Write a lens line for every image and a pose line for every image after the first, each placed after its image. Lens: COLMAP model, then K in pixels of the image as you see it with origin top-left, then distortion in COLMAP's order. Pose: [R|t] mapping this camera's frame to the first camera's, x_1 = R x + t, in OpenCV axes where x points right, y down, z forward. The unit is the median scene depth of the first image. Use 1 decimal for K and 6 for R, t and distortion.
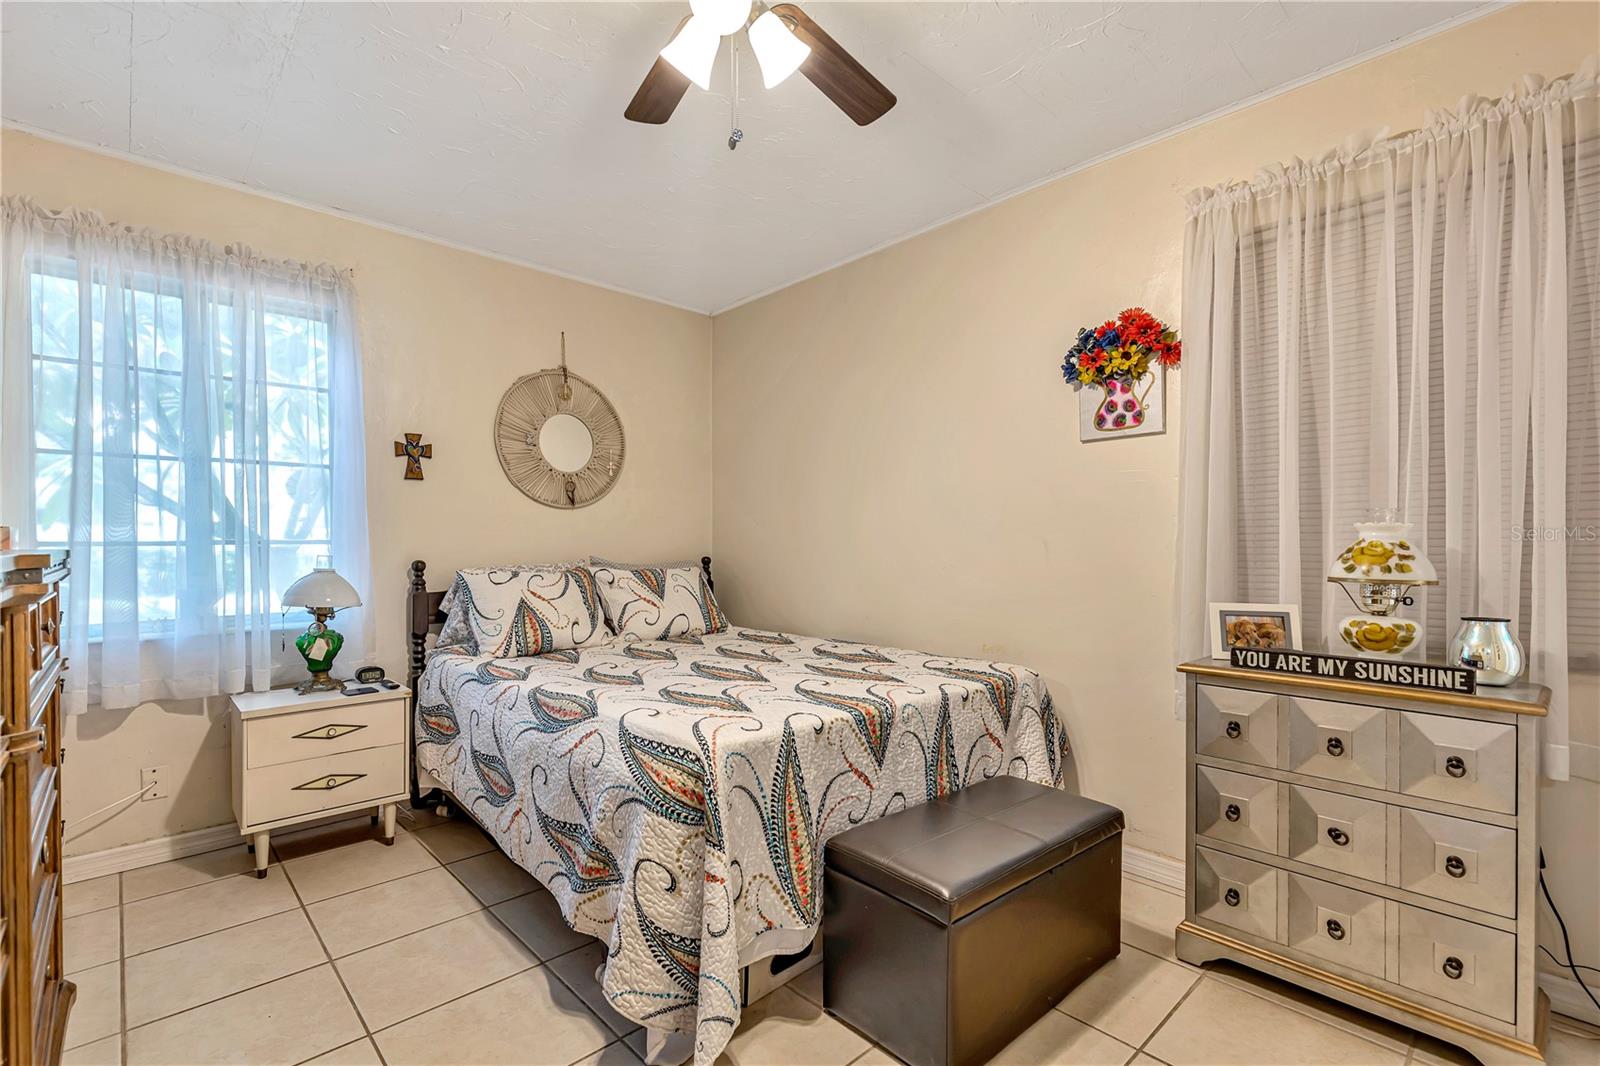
lens RADIAL K [[715.0, 0, 800.8], [0, 715.0, 529.9], [0, 0, 1]] dist [0.001936, -0.000432]
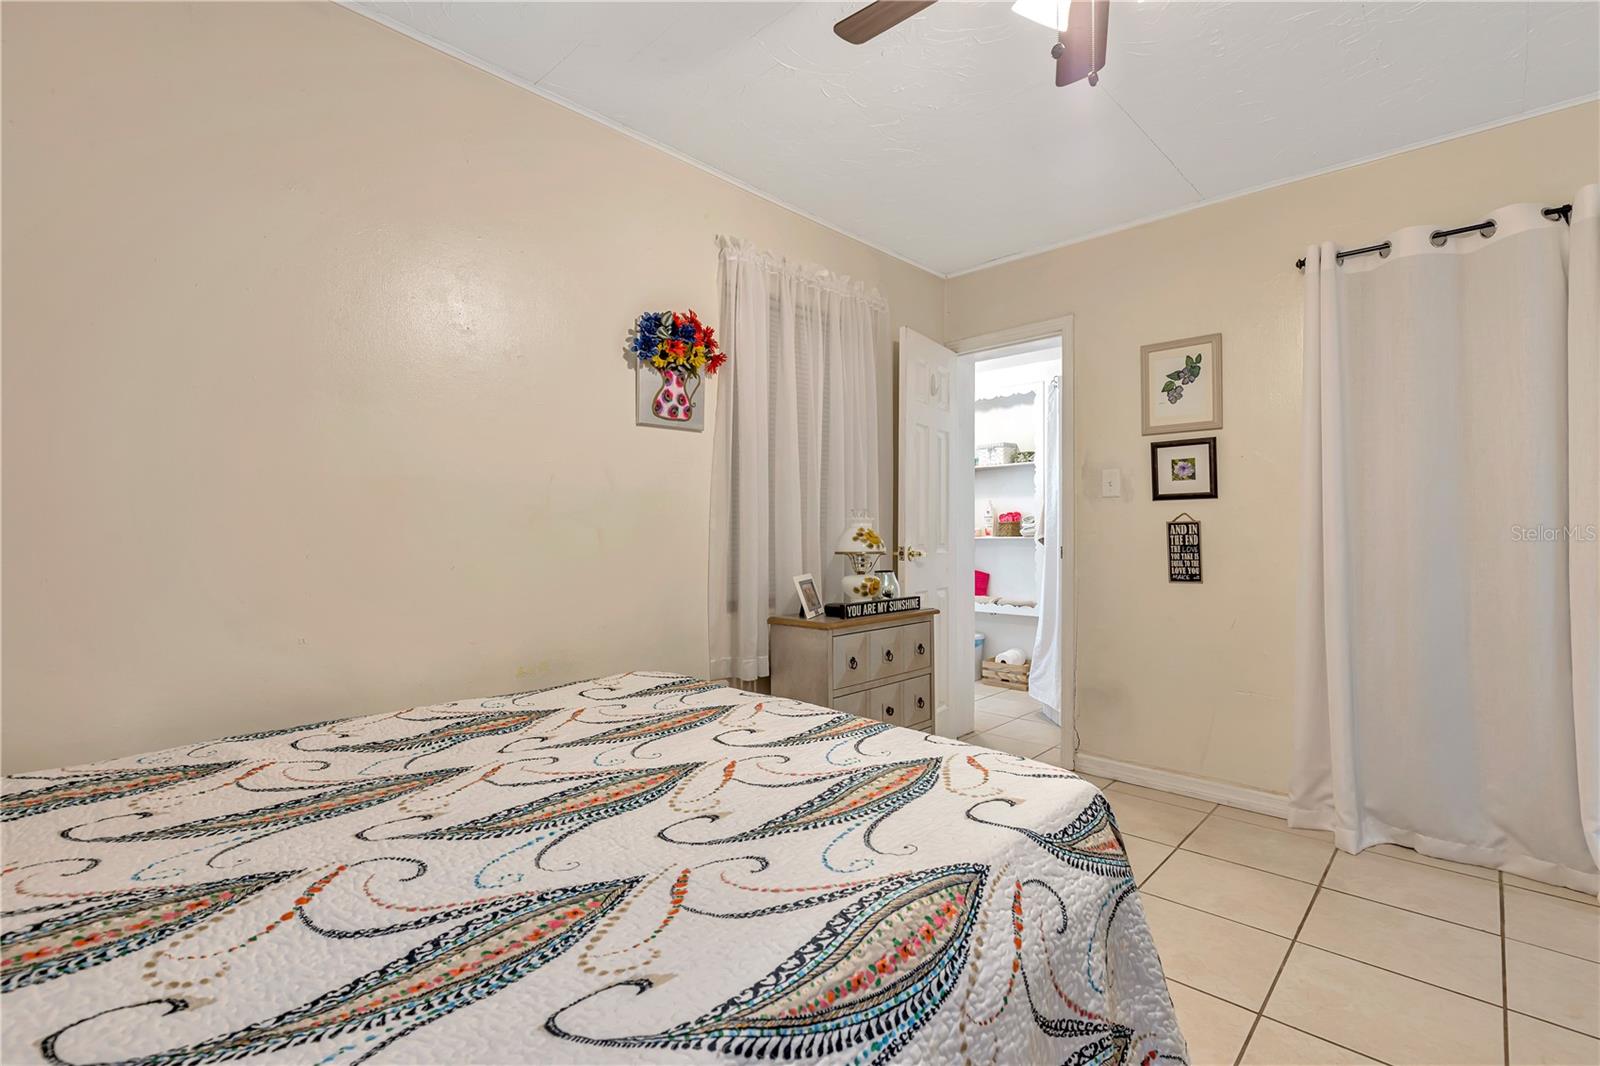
lens RADIAL K [[715.0, 0, 800.8], [0, 715.0, 529.9], [0, 0, 1]] dist [0.001936, -0.000432]
pose [[-0.039697, 0.003160, 0.999207, -0.728016], [-0.011661, 0.999925, -0.003626, 0.022307], [-0.999144, -0.011796, -0.039657, 1.071343]]
